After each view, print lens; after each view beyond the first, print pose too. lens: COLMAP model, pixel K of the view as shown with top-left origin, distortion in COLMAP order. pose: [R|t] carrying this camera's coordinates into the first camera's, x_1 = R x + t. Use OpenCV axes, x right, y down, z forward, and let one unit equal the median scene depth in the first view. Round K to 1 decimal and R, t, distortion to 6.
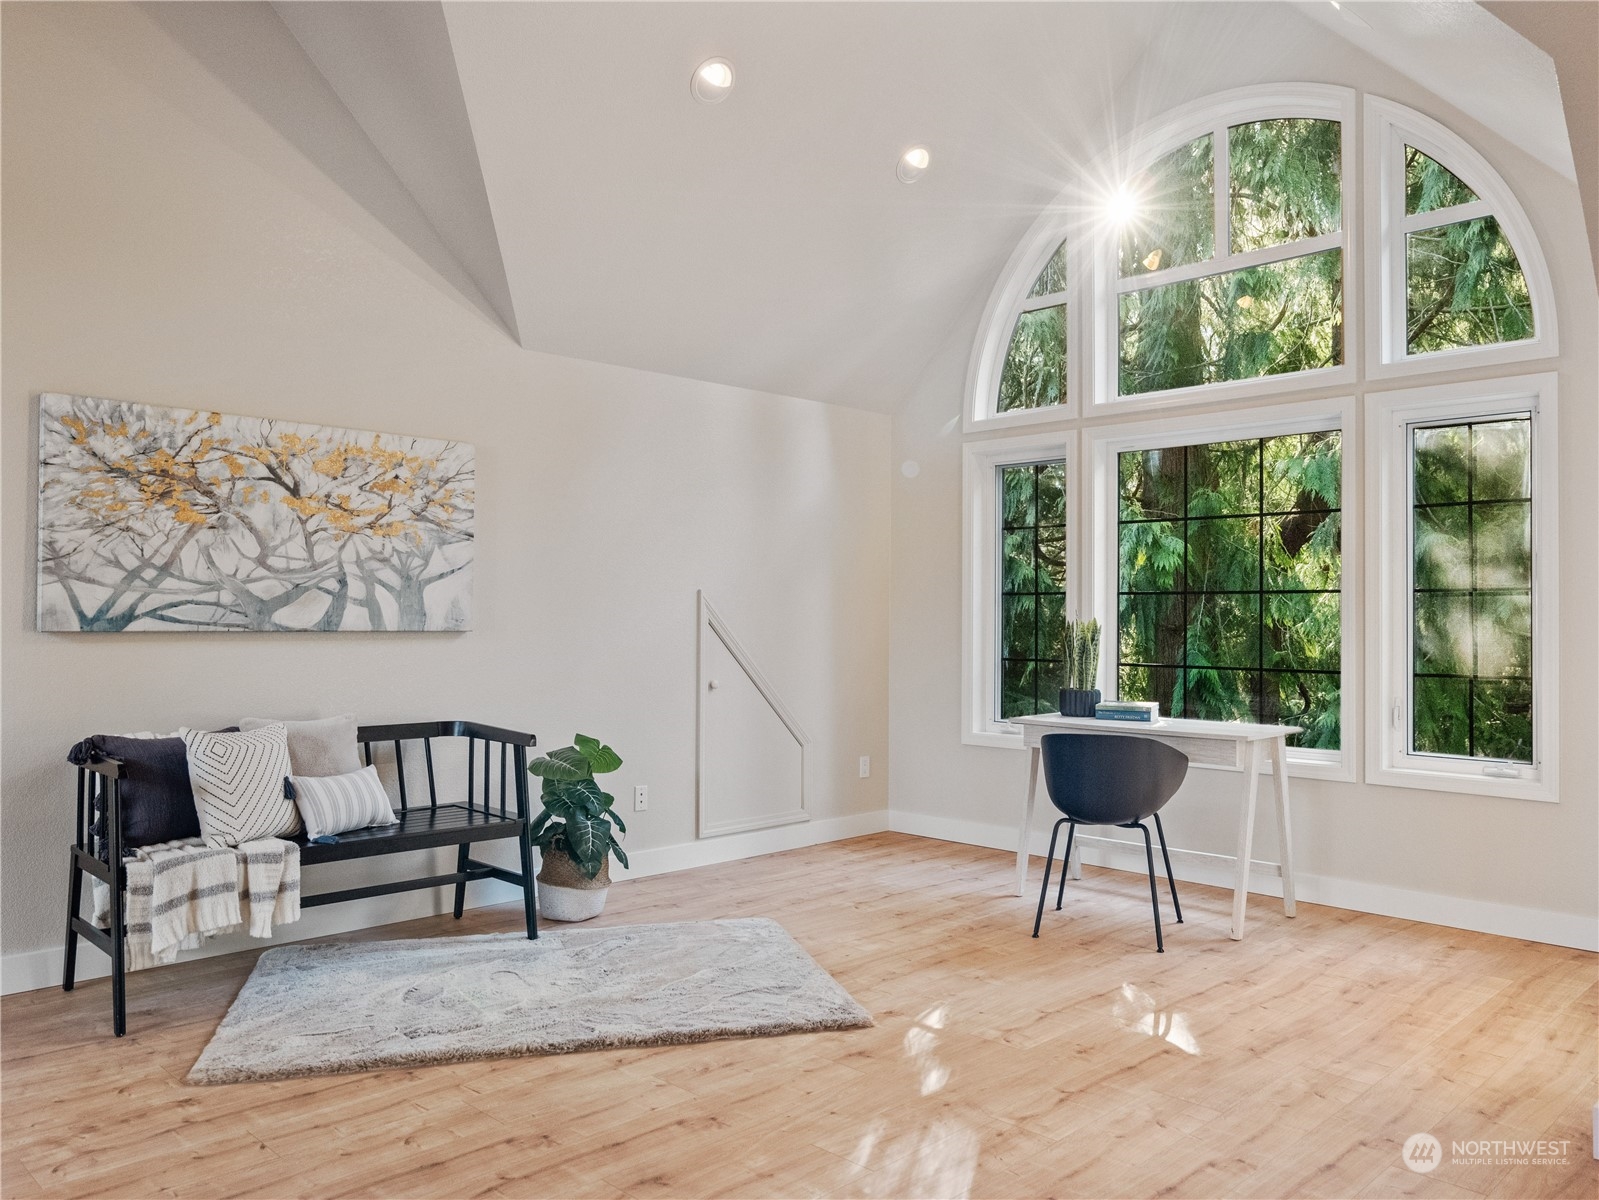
lens RADIAL K [[1186.9, 0, 798.1], [0, 1186.9, 601.0], [0, 0, 1]] dist [-0.000047, -0.000005]
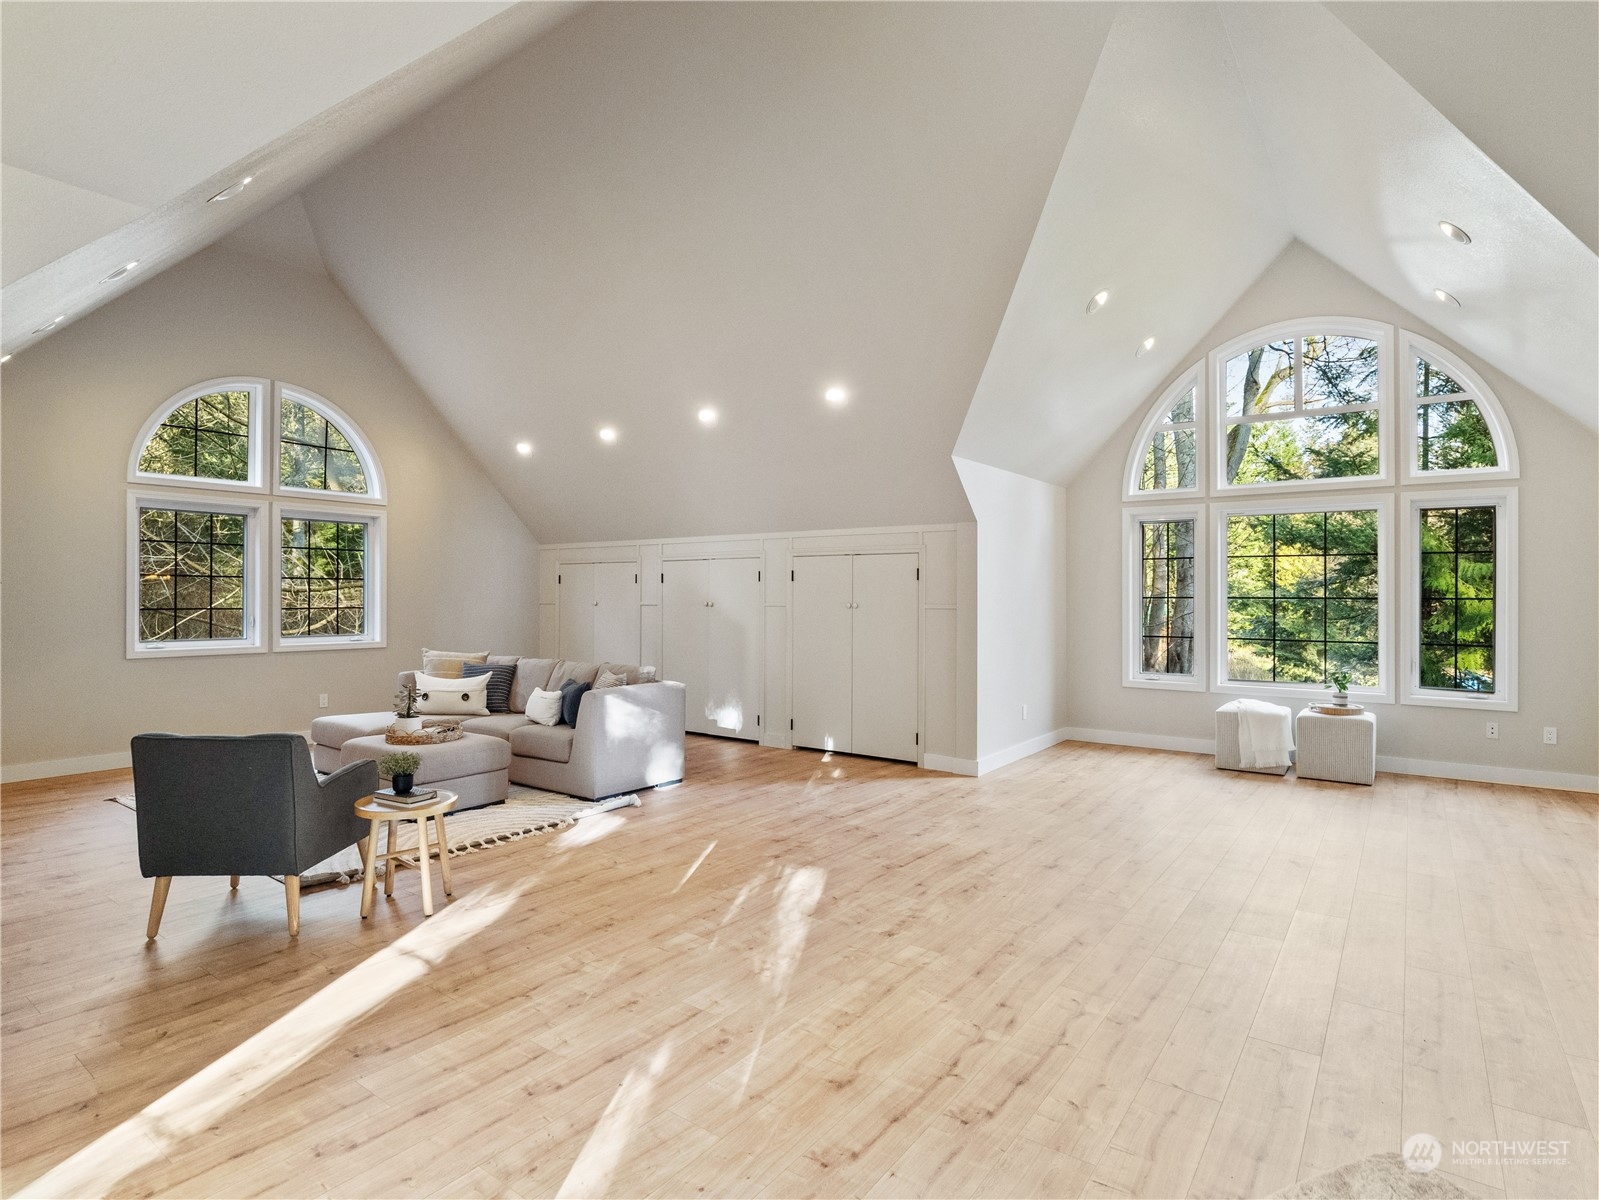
lens RADIAL K [[836.5, 0, 798.1], [0, 836.5, 599.9], [0, 0, 1]] dist [-0.019299, 0.001237]
pose [[-0.990332, -0.007155, -0.138534, 0.051026], [-0.005545, 0.999913, -0.012008, -0.023099], [0.138608, -0.011123, -0.990285, 1.797278]]
